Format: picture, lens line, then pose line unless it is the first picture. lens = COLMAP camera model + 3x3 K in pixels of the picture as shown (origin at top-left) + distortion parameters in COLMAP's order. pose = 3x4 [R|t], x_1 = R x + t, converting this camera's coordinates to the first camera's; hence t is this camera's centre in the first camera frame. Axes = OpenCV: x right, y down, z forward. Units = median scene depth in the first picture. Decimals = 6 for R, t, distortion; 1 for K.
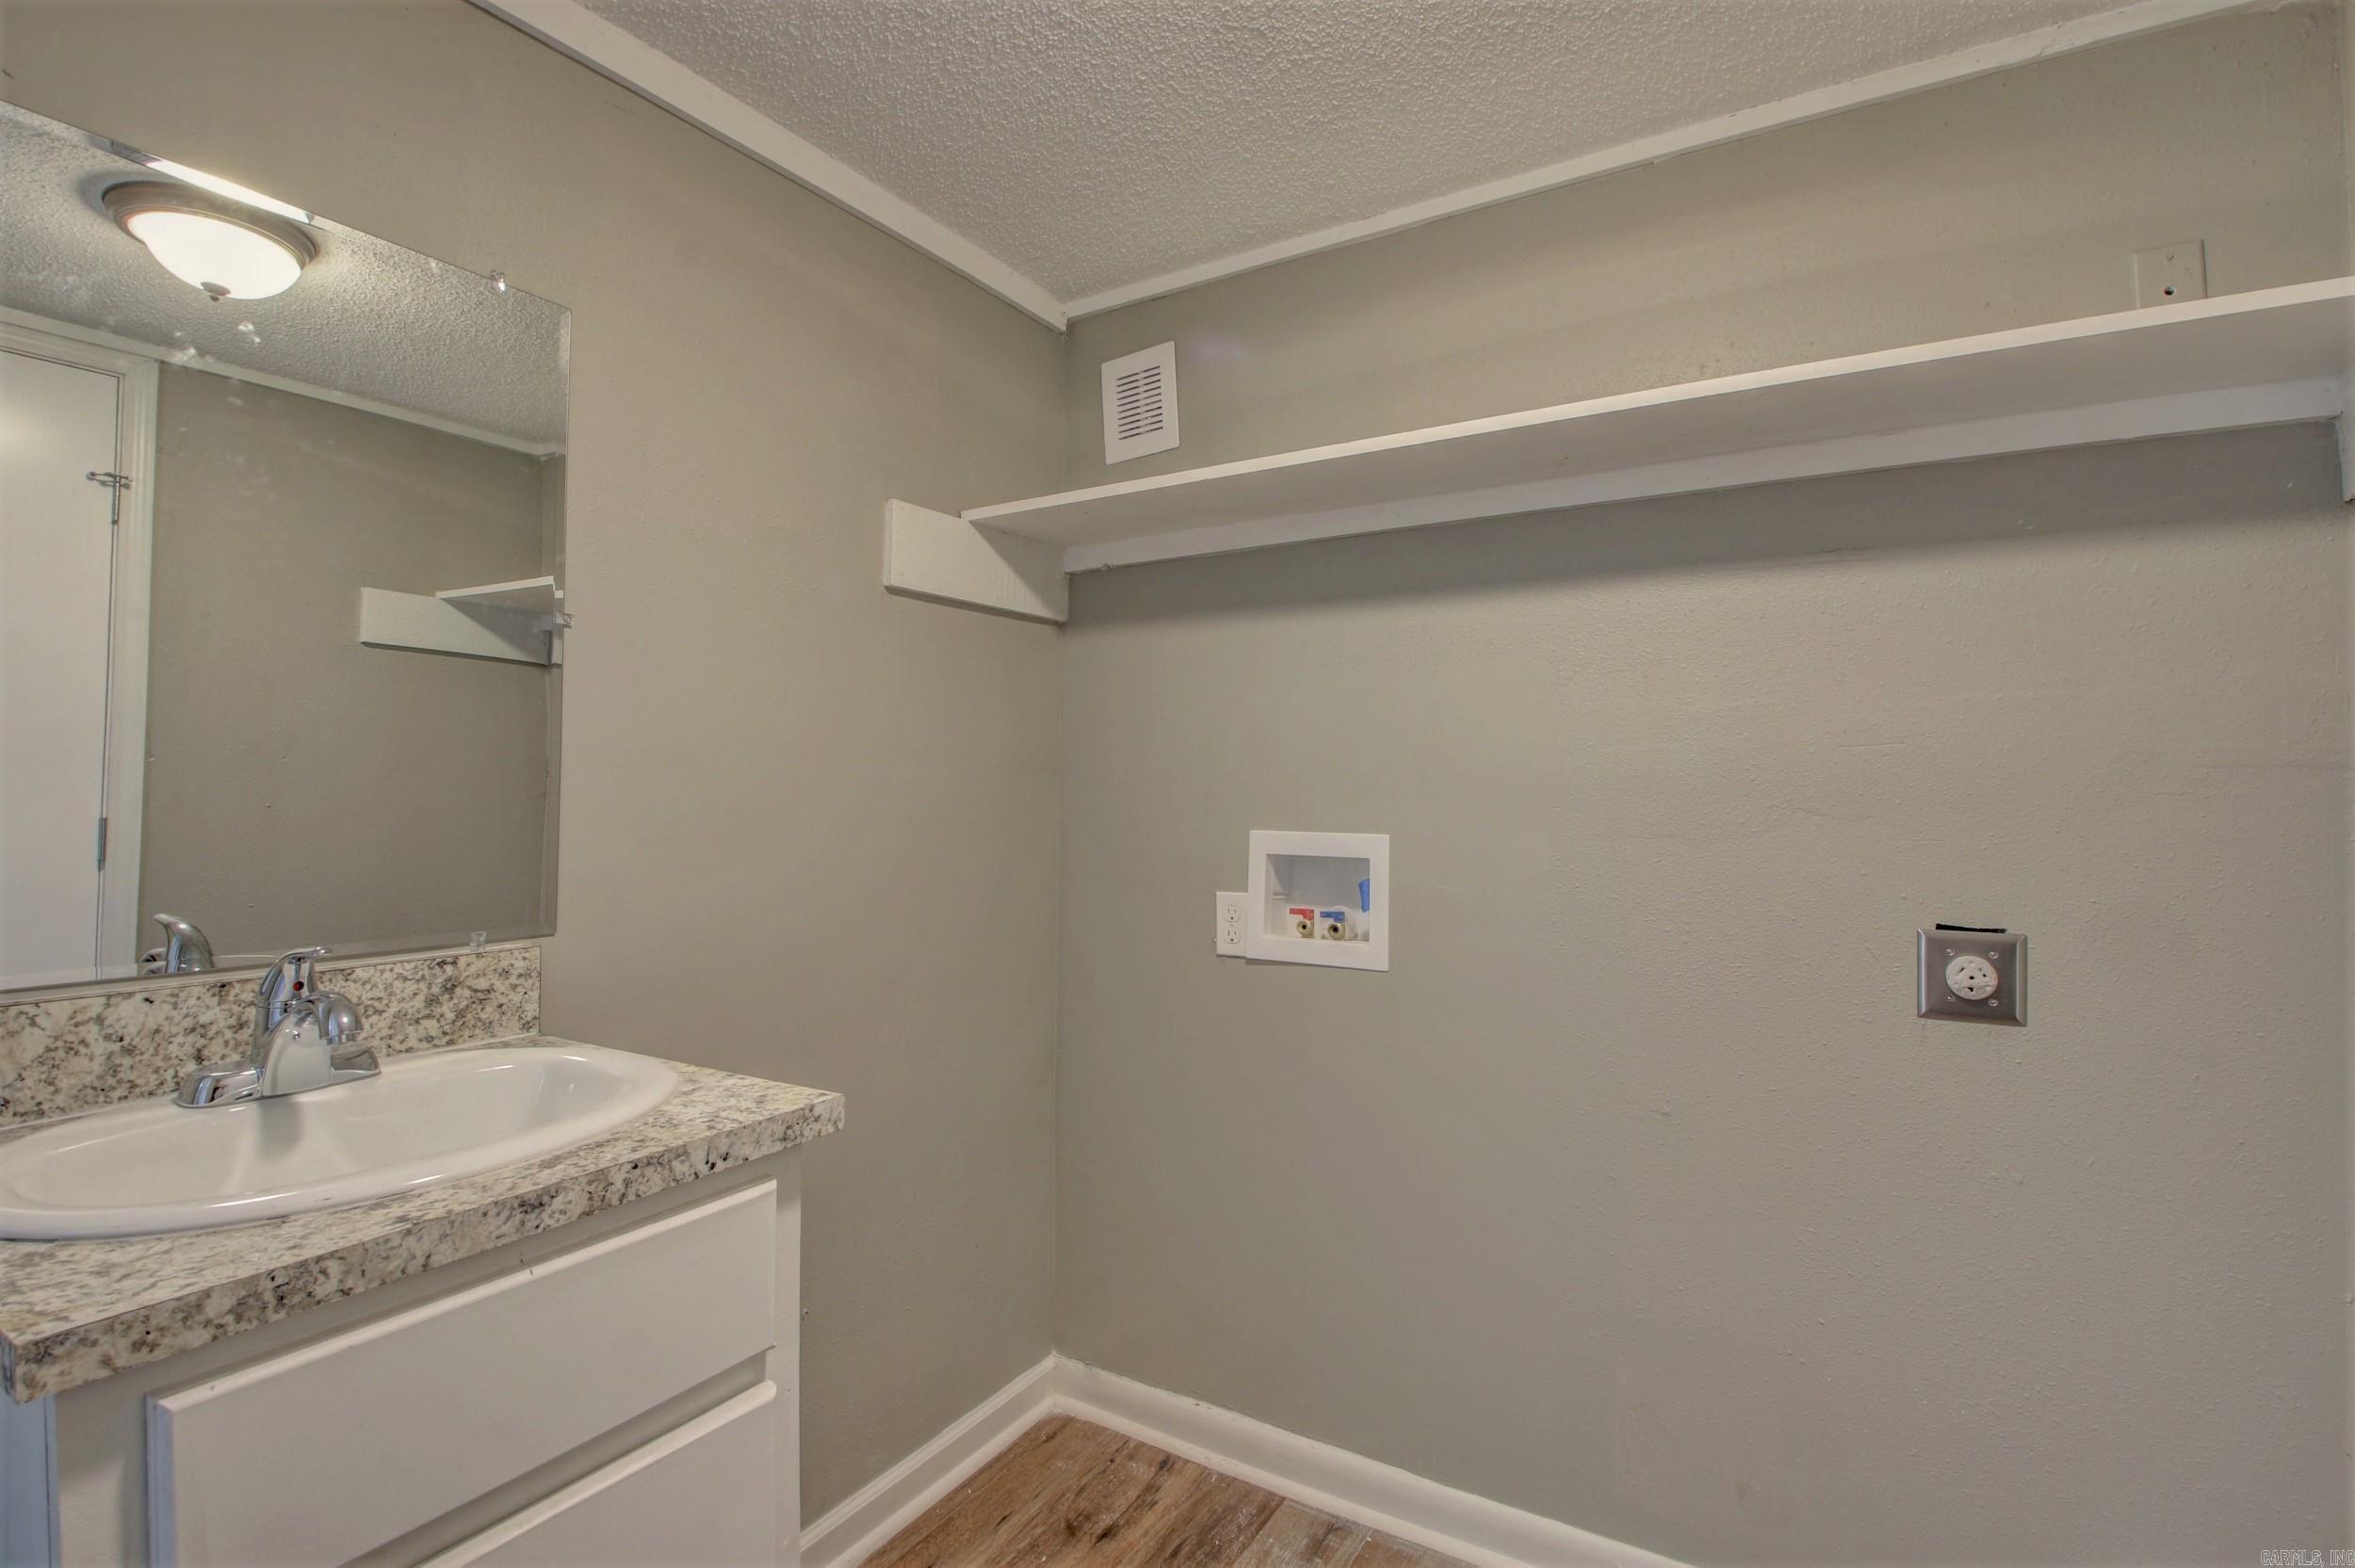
lens RADIAL K [[1081.3, 0, 1152.5], [0, 1081.3, 773.7], [0, 0, 1]] dist [-0.035765, -0.000647]
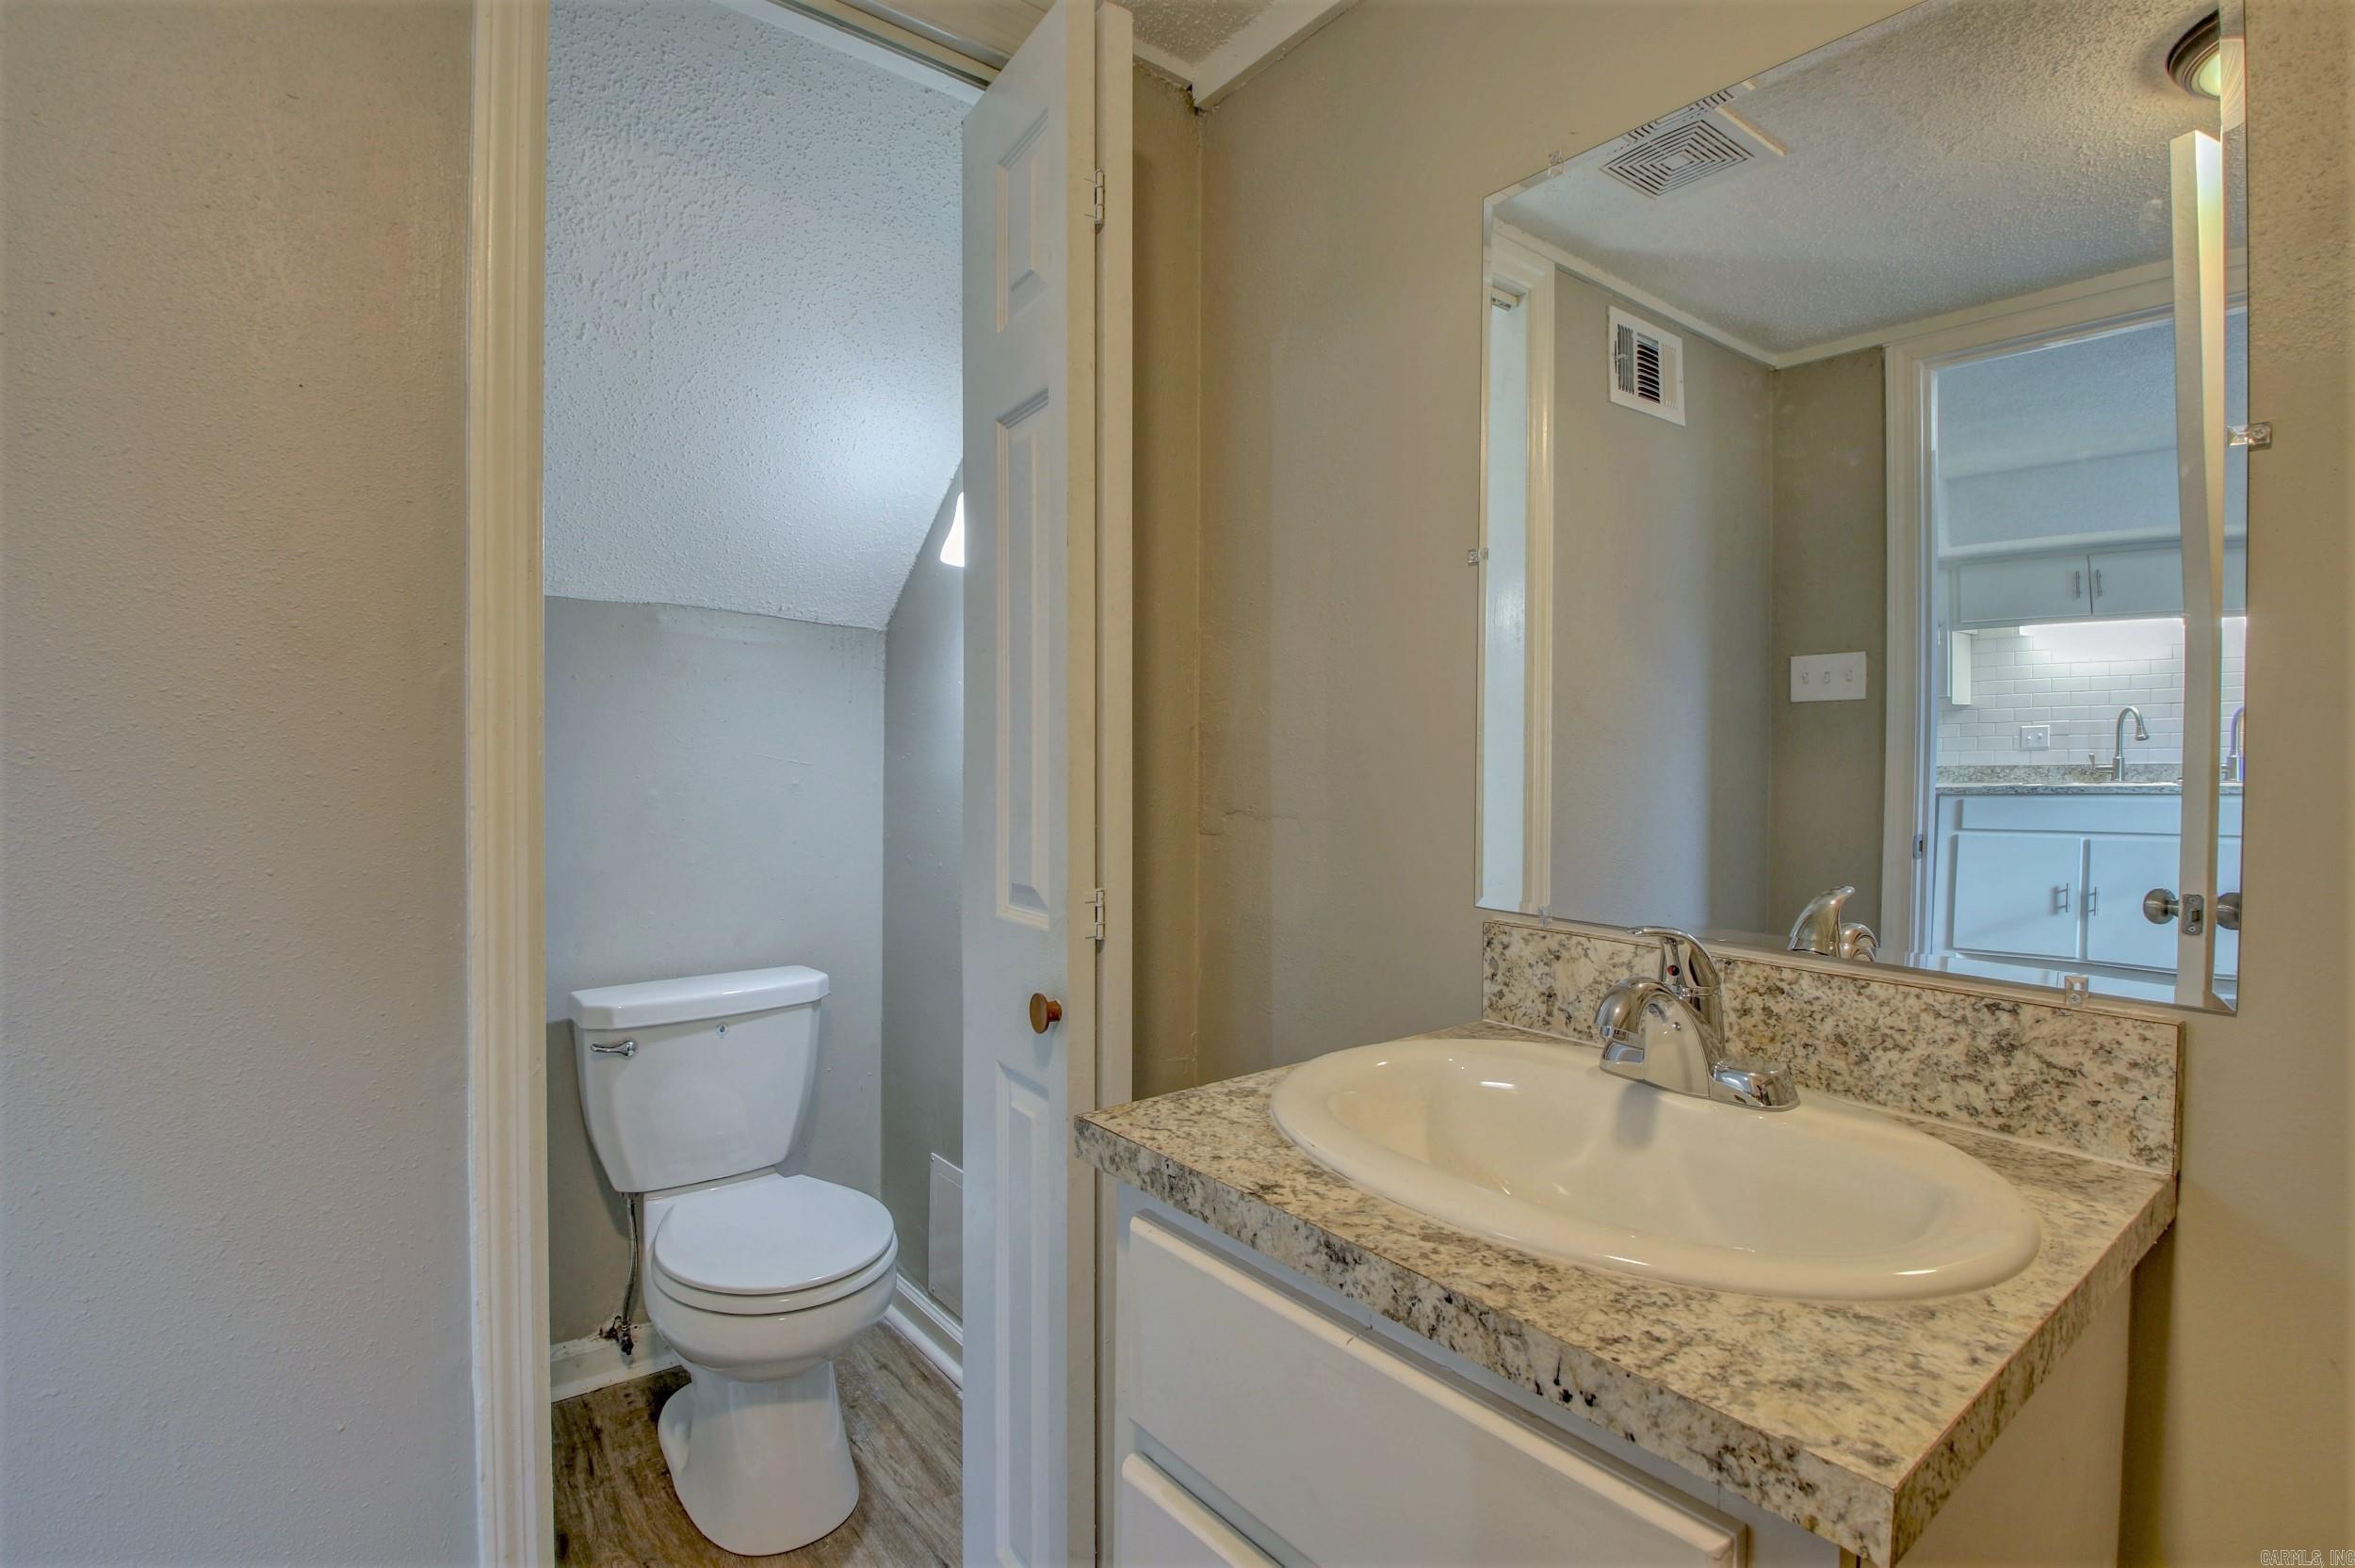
lens RADIAL K [[1081.3, 0, 1152.5], [0, 1081.3, 773.7], [0, 0, 1]] dist [-0.035765, -0.000647]
pose [[-0.323679, 0.010216, -0.946112, 0.169309], [-0.002682, 0.999928, 0.011714, 0.029966], [0.946163, 0.006329, -0.323628, 0.887140]]
